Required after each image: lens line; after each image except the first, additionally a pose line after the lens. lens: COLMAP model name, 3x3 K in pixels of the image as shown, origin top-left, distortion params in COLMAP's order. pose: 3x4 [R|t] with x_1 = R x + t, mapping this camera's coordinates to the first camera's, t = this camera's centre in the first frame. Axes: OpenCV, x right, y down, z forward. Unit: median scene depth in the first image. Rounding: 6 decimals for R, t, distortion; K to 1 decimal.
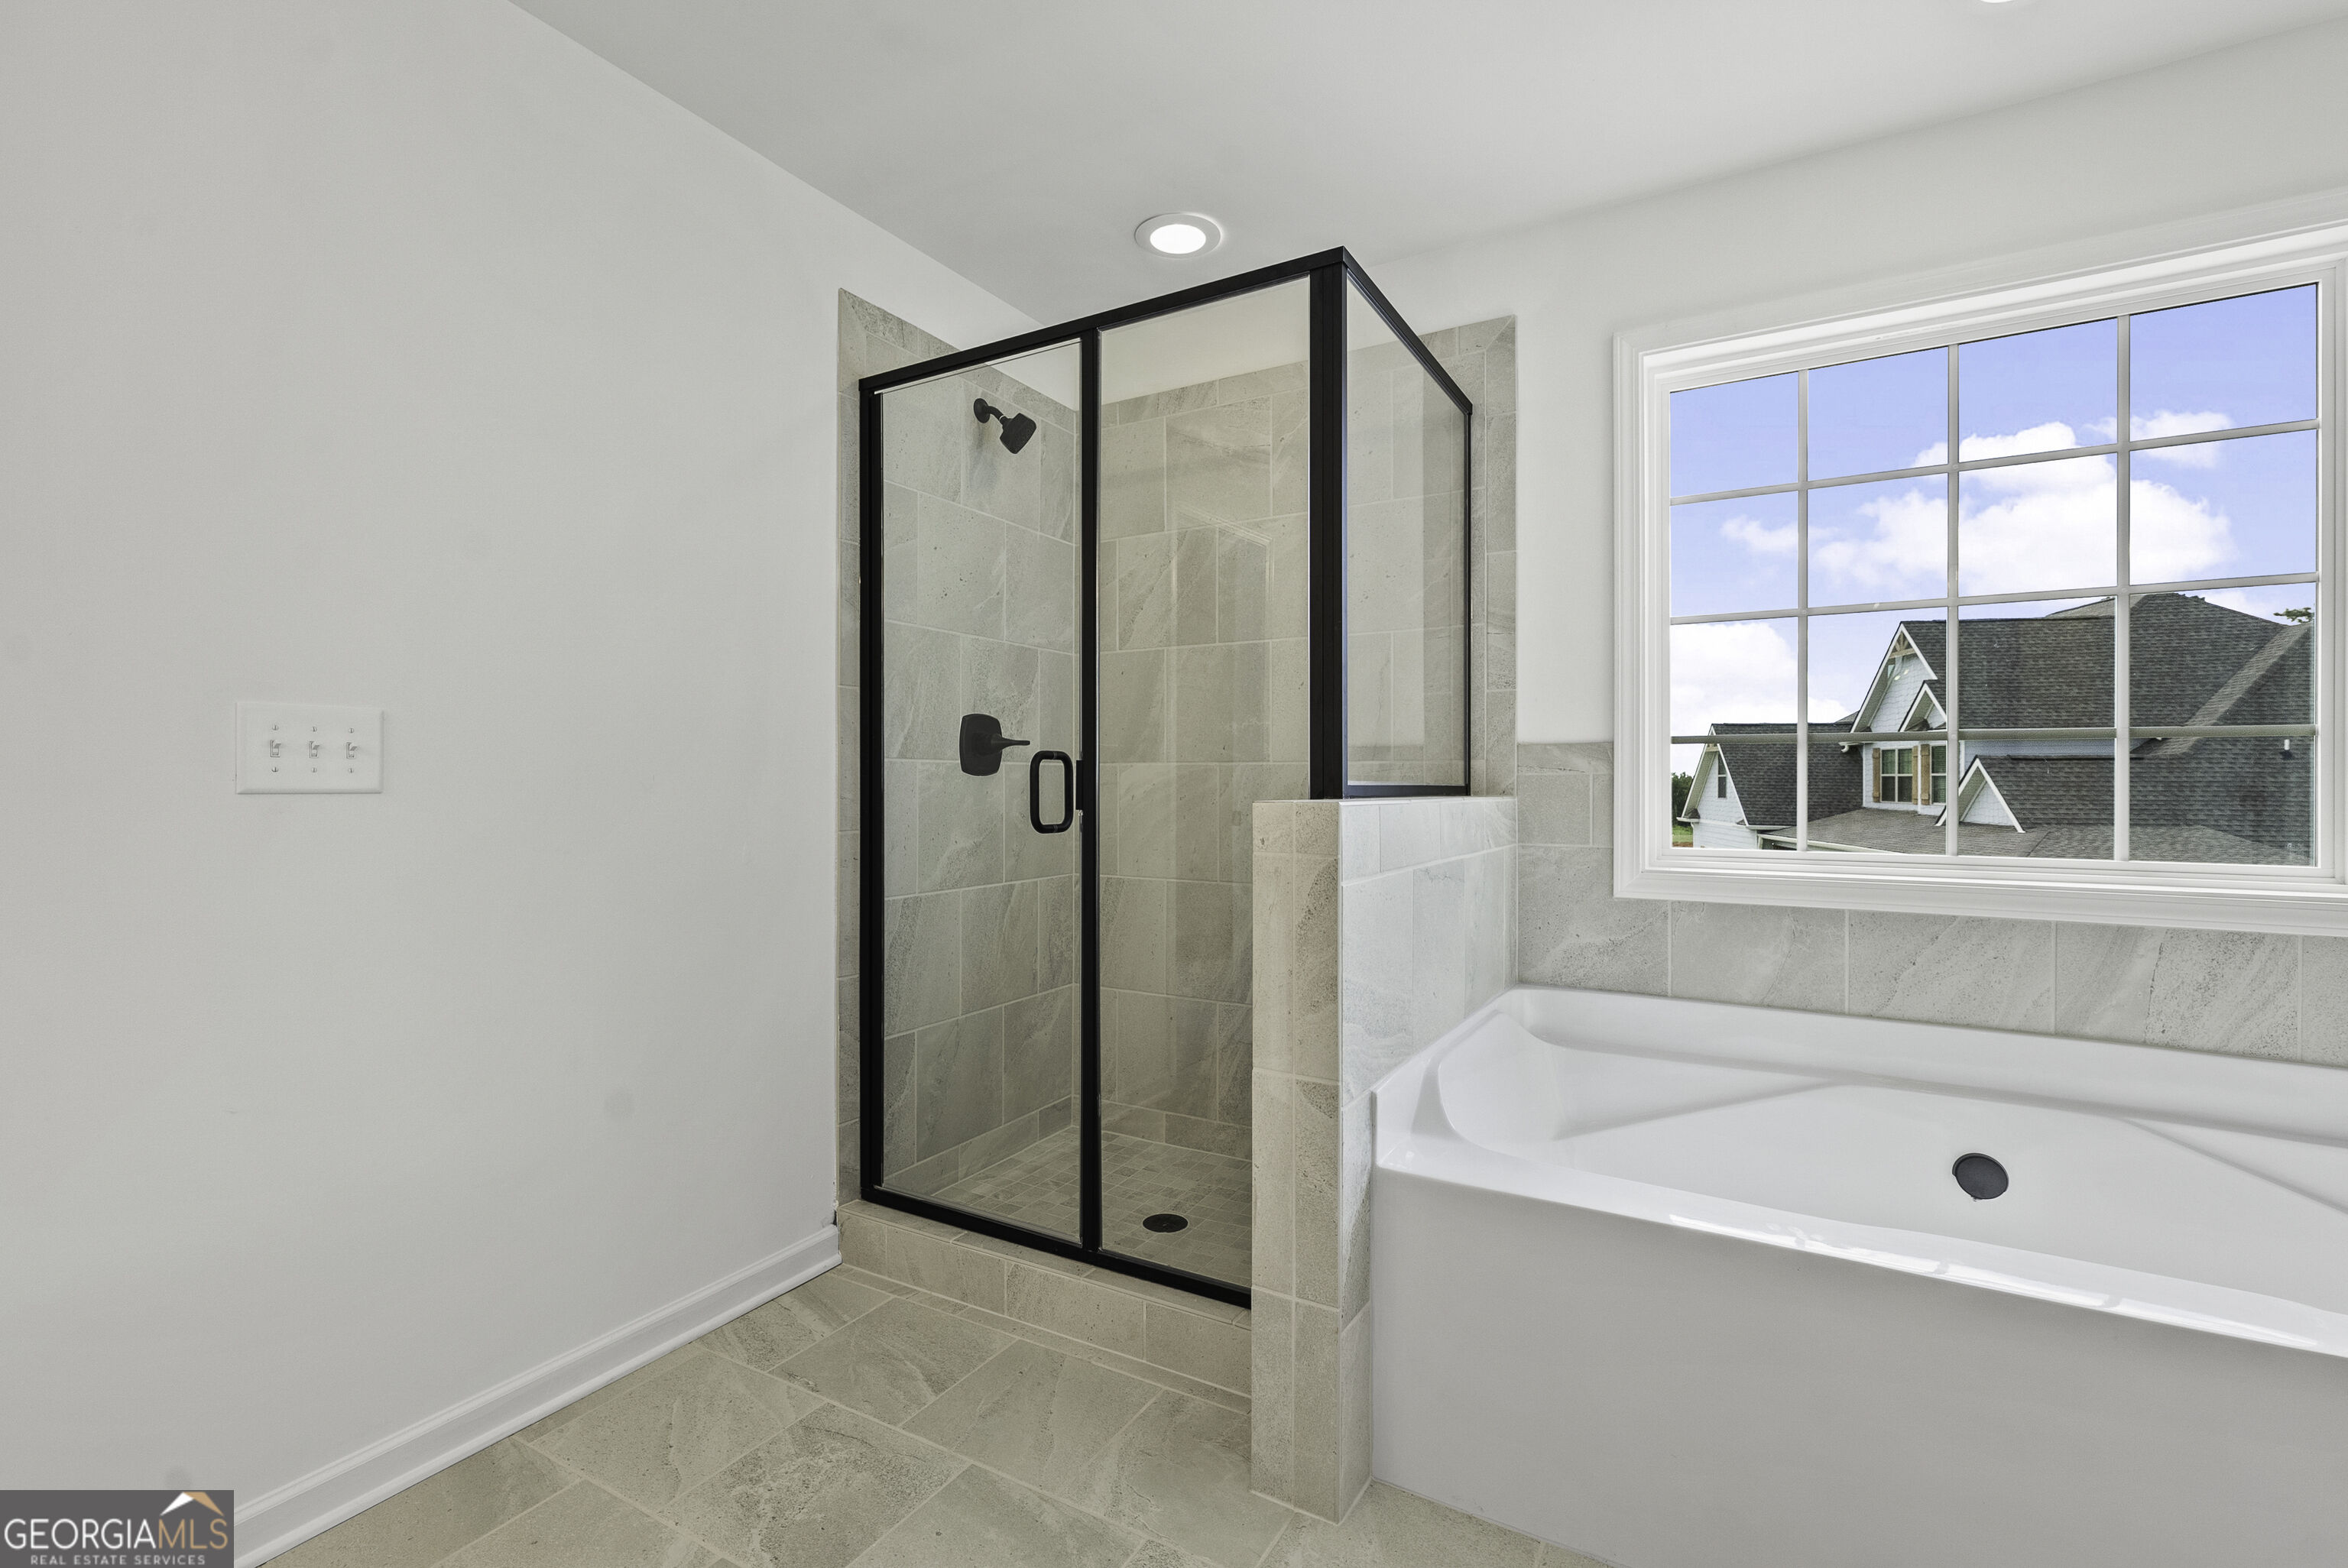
lens RADIAL K [[1044.4, 0, 1173.7], [0, 1044.4, 778.6], [0, 0, 1]] dist [0.002680, -0.000745]
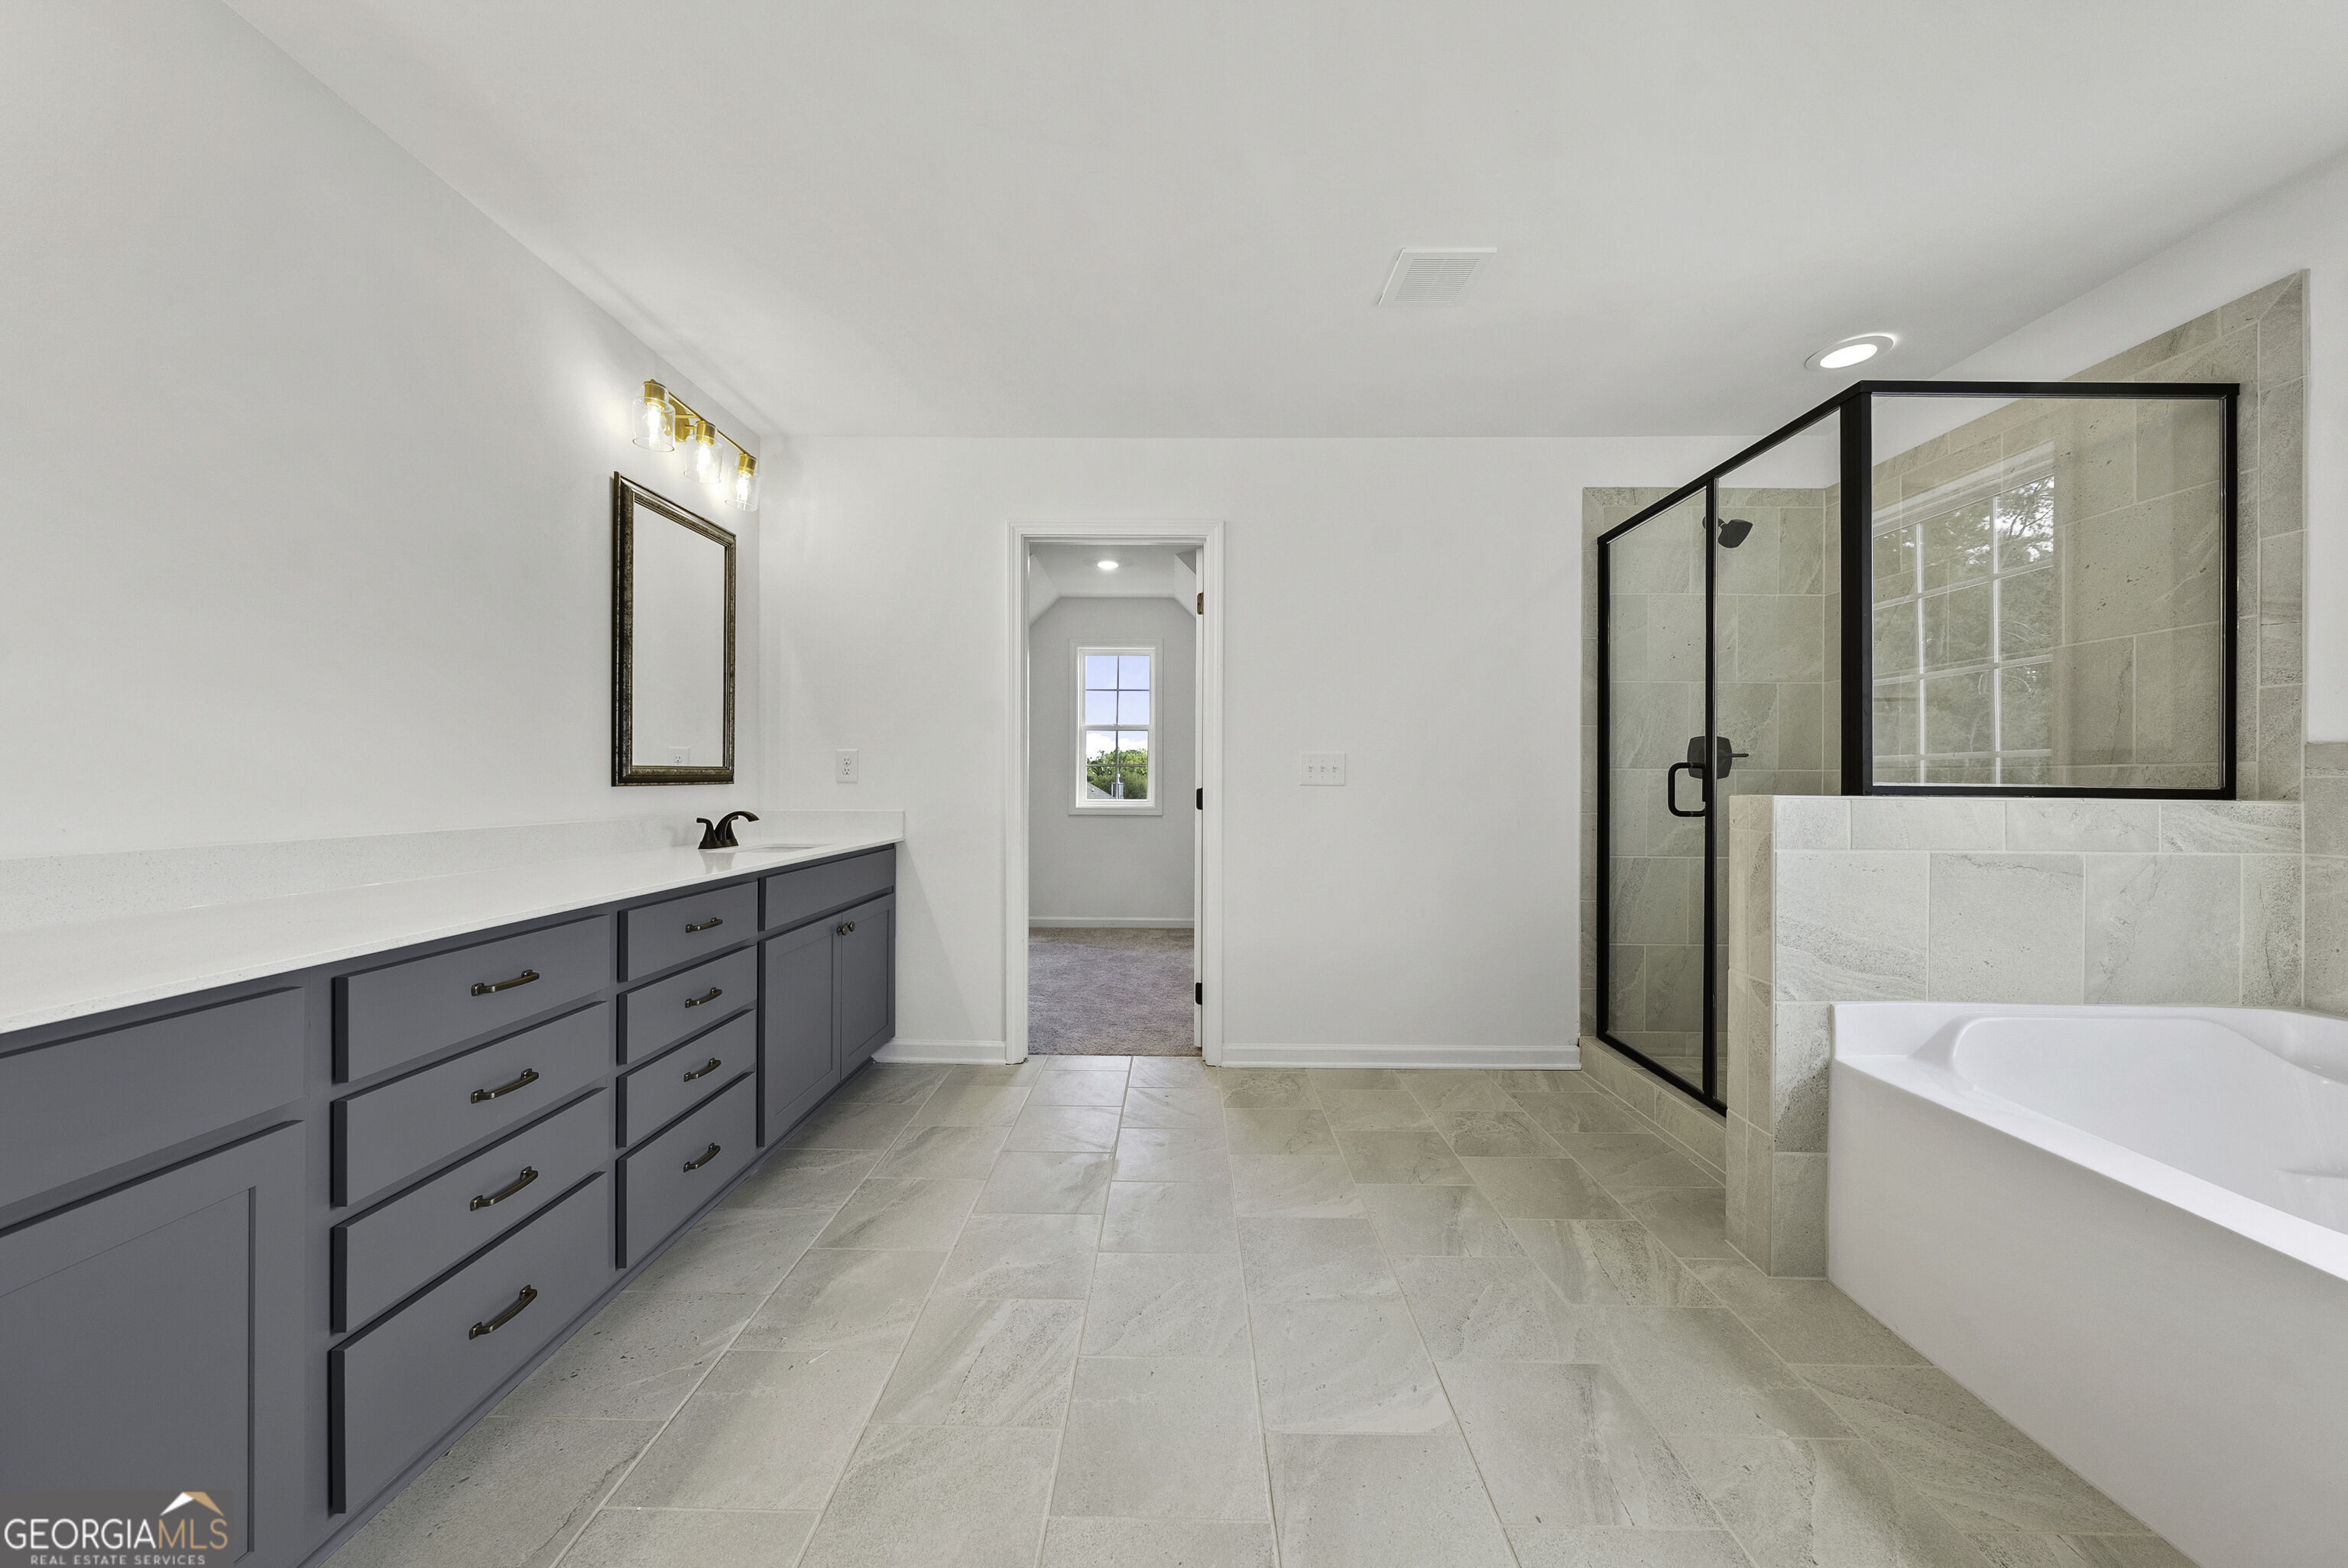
lens RADIAL K [[791.5, 0, 1167.7], [0, 791.5, 778.6], [0, 0, 1]] dist [-0.008148, 0.000593]
pose [[0.488763, -0.001335, -0.872415, 0.458442], [-0.003269, 0.999989, -0.003361, 0.002819], [0.872410, 0.004495, 0.488753, -0.195949]]
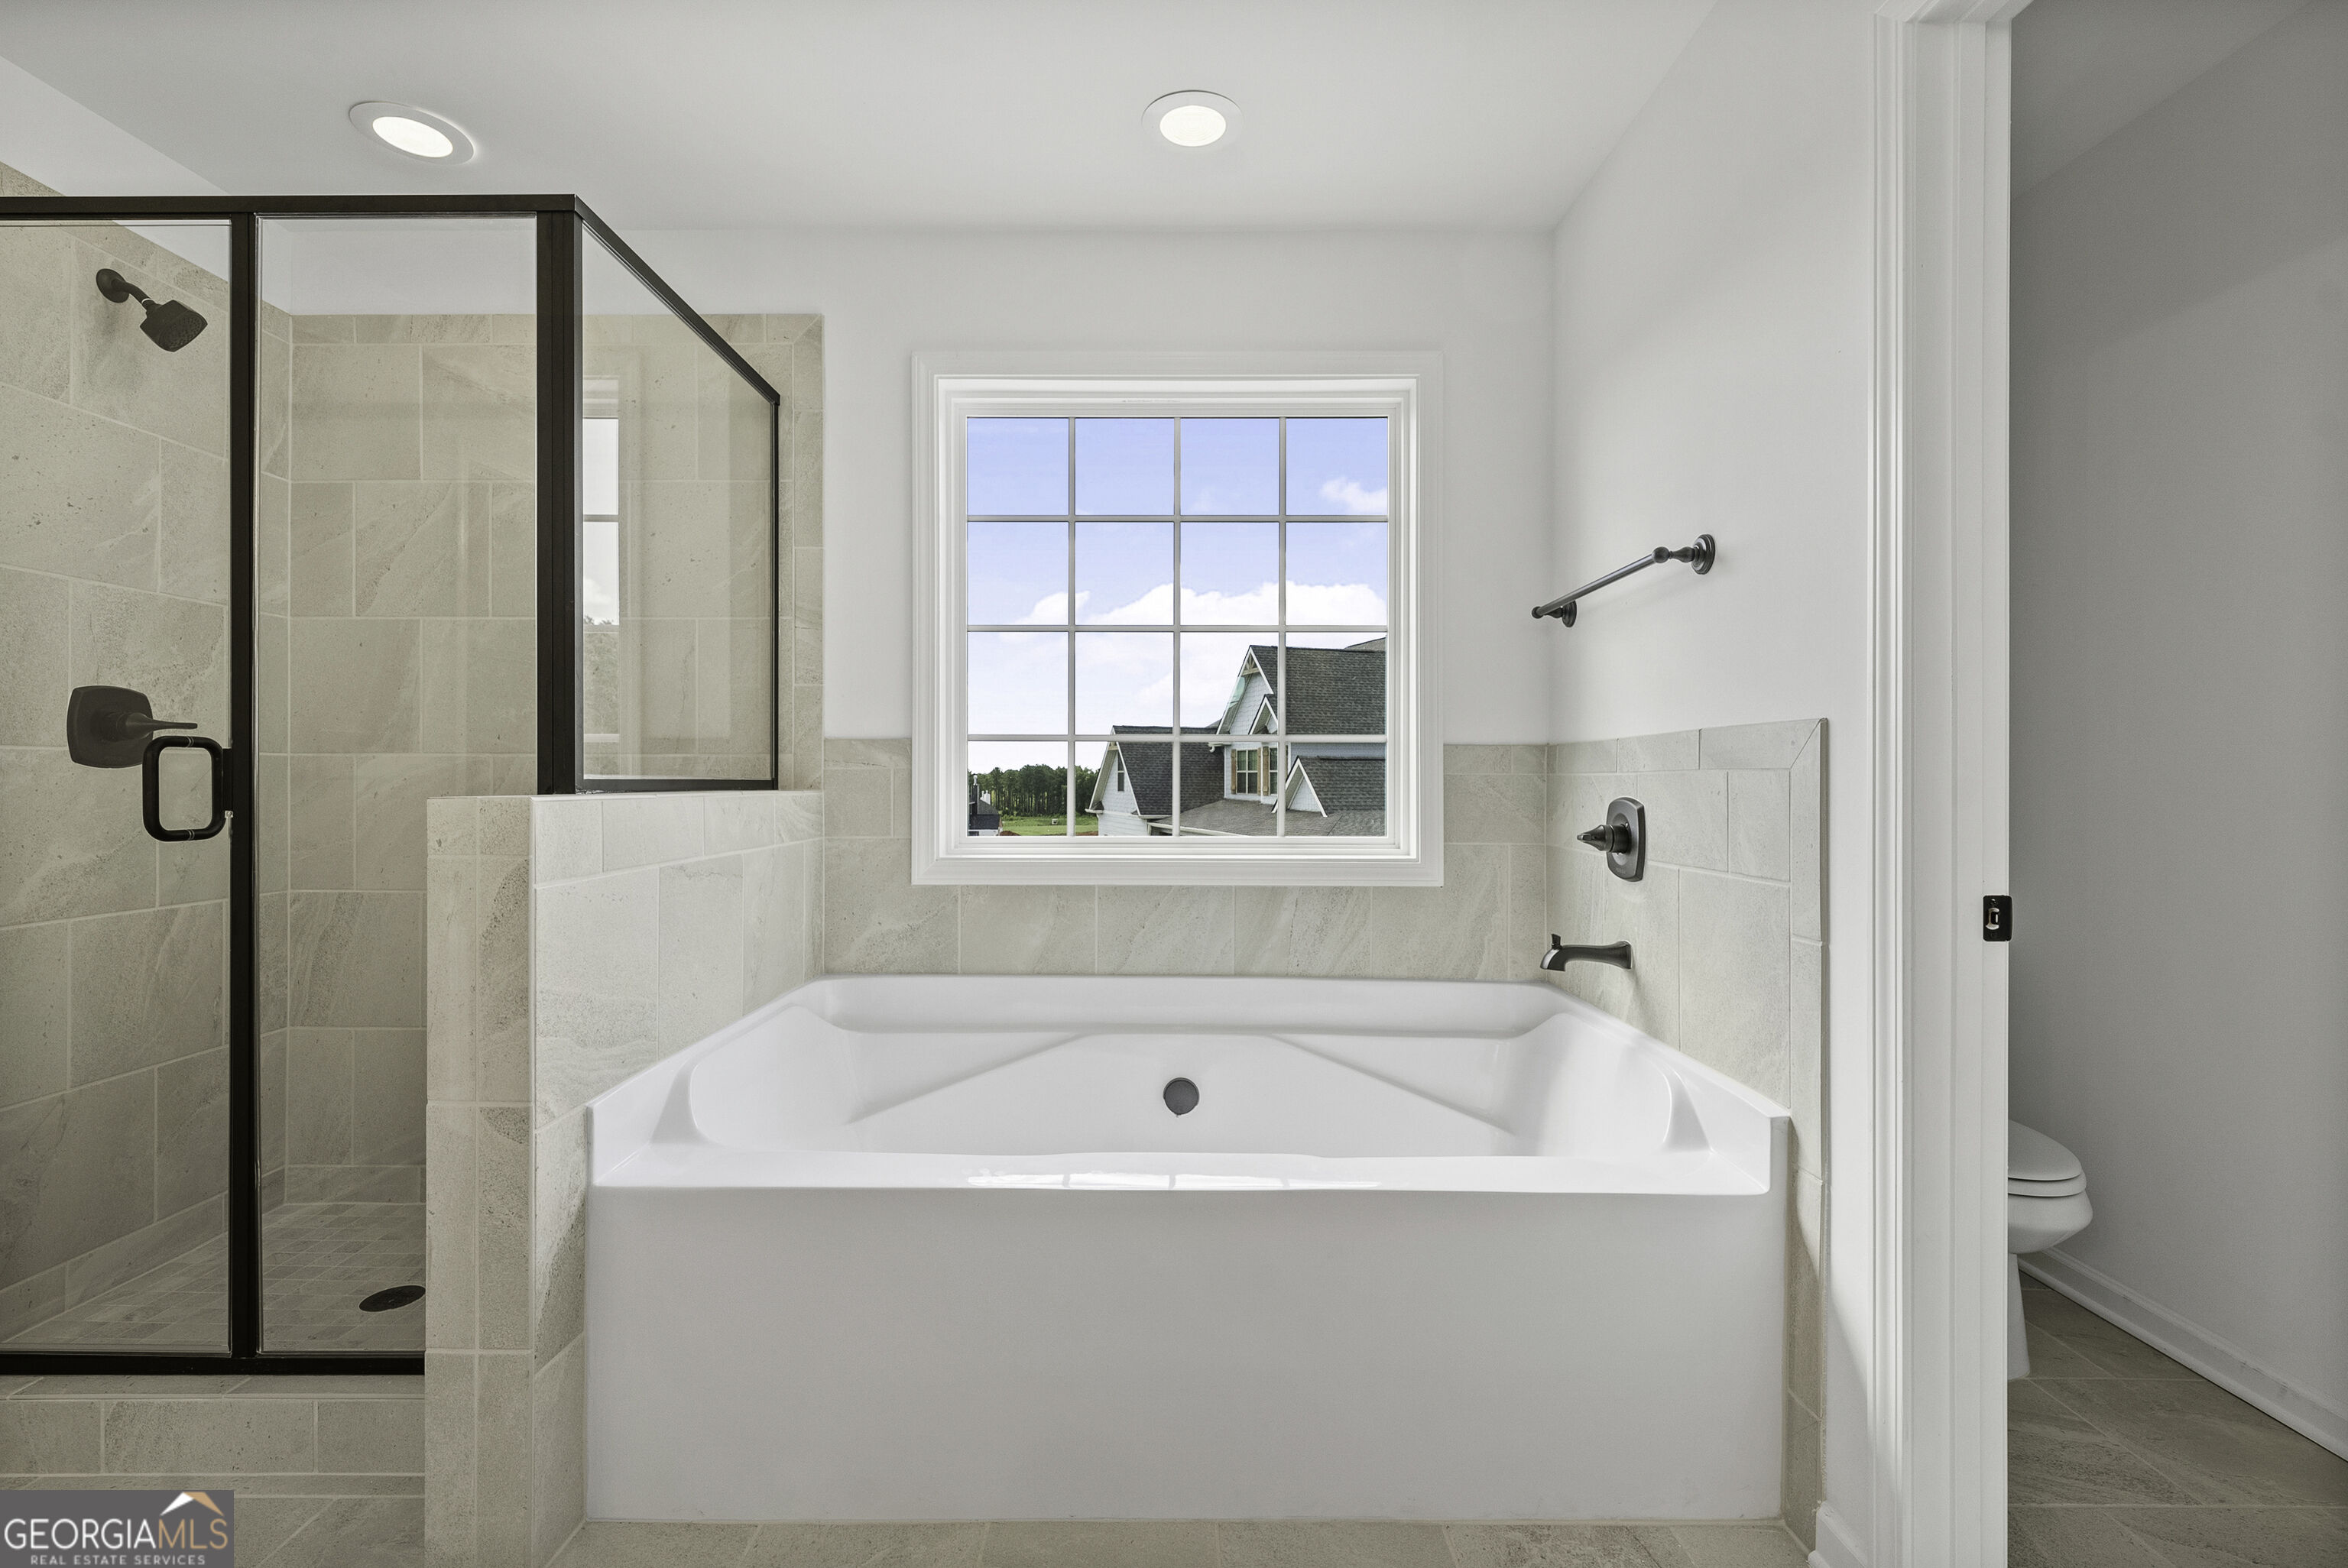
lens RADIAL K [[1044.4, 0, 1169.4], [0, 1044.4, 776.7], [0, 0, 1]] dist [0.002680, -0.000745]
pose [[0.865887, -0.000112, 0.500240, 0.117588], [-0.001177, 0.999997, 0.002262, 0.001118], [-0.500239, -0.002548, 0.865884, -0.047238]]
